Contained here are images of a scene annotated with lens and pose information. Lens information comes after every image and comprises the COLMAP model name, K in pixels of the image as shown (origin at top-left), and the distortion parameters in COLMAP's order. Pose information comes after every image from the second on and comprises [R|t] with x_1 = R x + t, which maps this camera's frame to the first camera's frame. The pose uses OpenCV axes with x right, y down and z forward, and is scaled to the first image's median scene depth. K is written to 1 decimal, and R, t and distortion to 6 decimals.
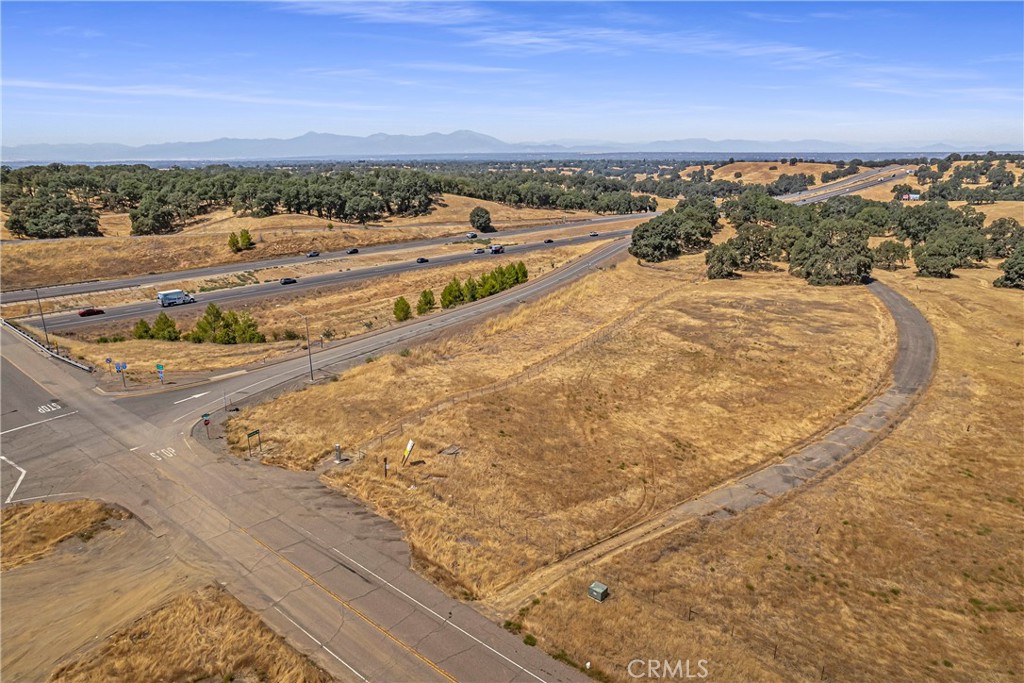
lens RADIAL K [[656.3, 0, 512.0], [0, 656.3, 341.5], [0, 0, 1]] dist [-0.080950, 0.069833]
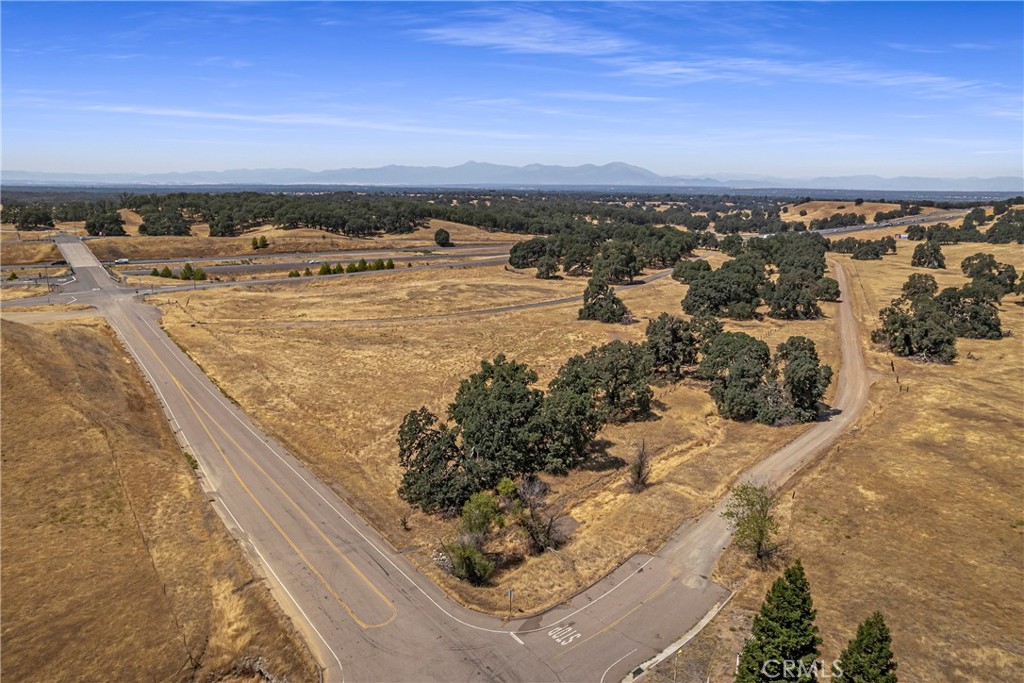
lens RADIAL K [[656.3, 0, 512.0], [0, 656.3, 341.5], [0, 0, 1]] dist [-0.080950, 0.069833]
pose [[0.974223, 0.070077, -0.214428, 0.765326], [-0.079498, 0.996198, -0.035622, 0.136505], [0.211116, 0.051750, 0.976090, -0.607938]]
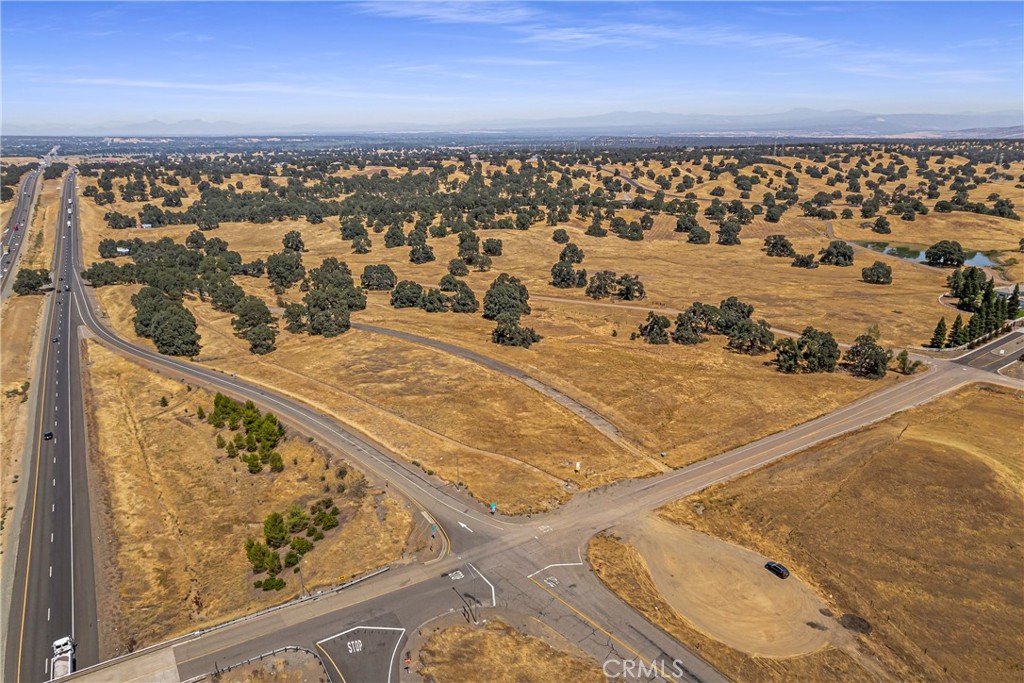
lens RADIAL K [[656.3, 0, 512.0], [0, 656.3, 341.5], [0, 0, 1]] dist [-0.080950, 0.069833]
pose [[0.293439, -0.285849, 0.912241, -0.945129], [0.261708, 0.941815, 0.210933, -0.346046], [-0.919458, 0.176845, 0.351174, 0.121057]]
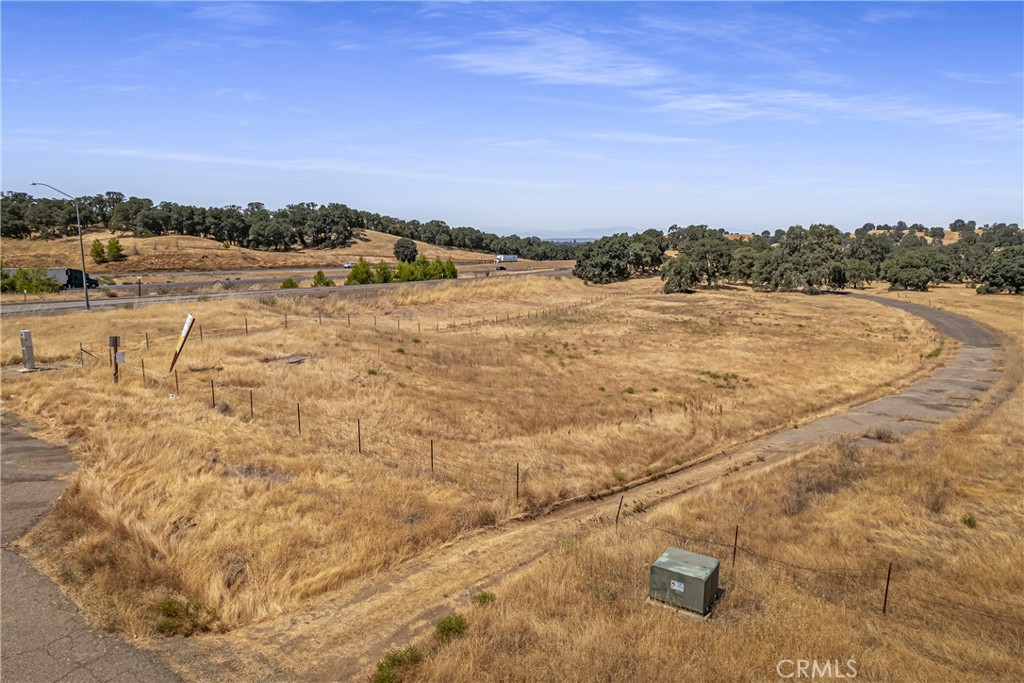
lens RADIAL K [[656.3, 0, 512.0], [0, 656.3, 341.5], [0, 0, 1]] dist [-0.080950, 0.069833]
pose [[0.994960, -0.008995, 0.099871, 0.010584], [0.021620, 0.991787, -0.126061, 0.095170], [-0.097917, 0.127585, 0.986982, 0.217502]]
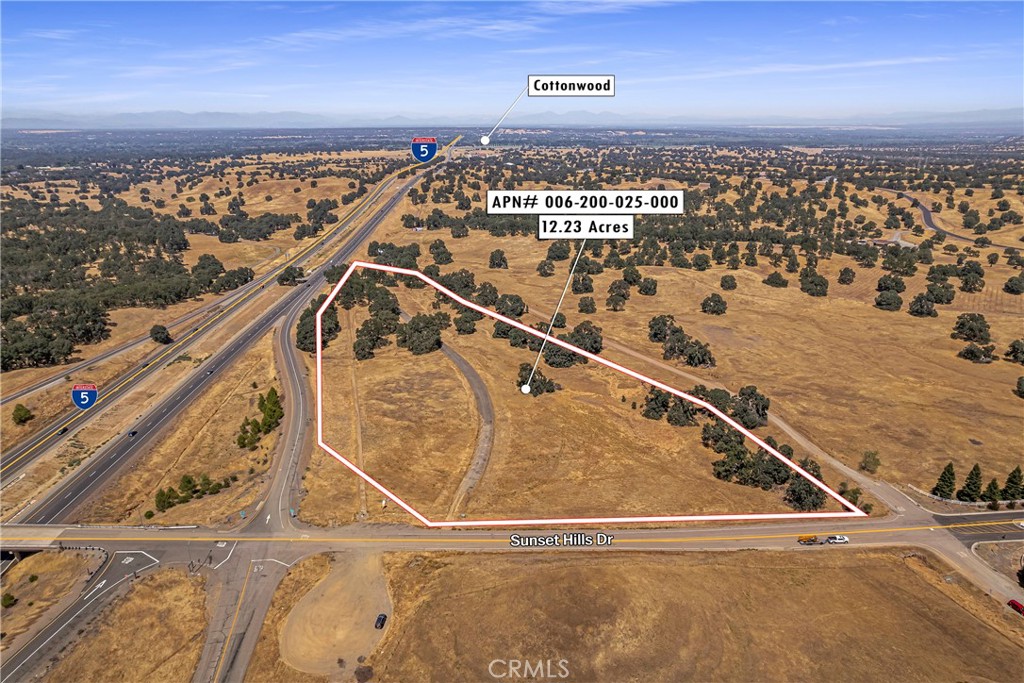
lens RADIAL K [[656.3, 0, 512.0], [0, 656.3, 341.5], [0, 0, 1]] dist [-0.080950, 0.069833]
pose [[0.743650, -0.206682, 0.635821, -0.627937], [0.180798, 0.977751, 0.106371, -0.335824], [-0.643659, 0.035853, 0.764472, -0.746984]]
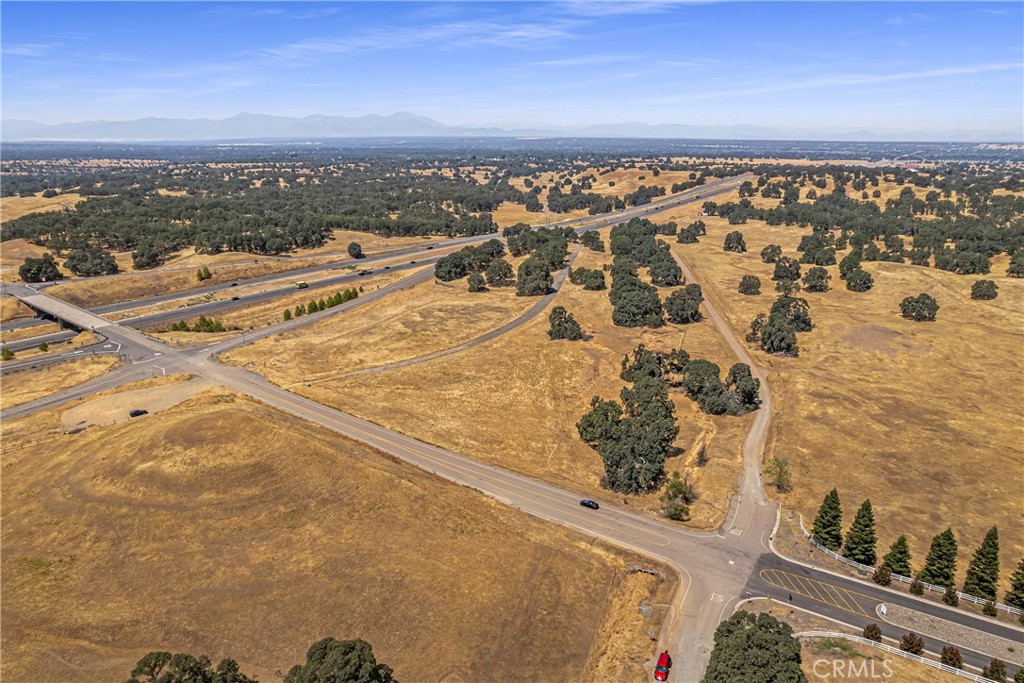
lens RADIAL K [[656.3, 0, 512.0], [0, 656.3, 341.5], [0, 0, 1]] dist [-0.080950, 0.069833]
pose [[0.996269, -0.017074, 0.084599, 0.351755], [0.014910, 0.999547, 0.026148, -0.005828], [-0.085007, -0.024789, 0.996072, -1.095663]]
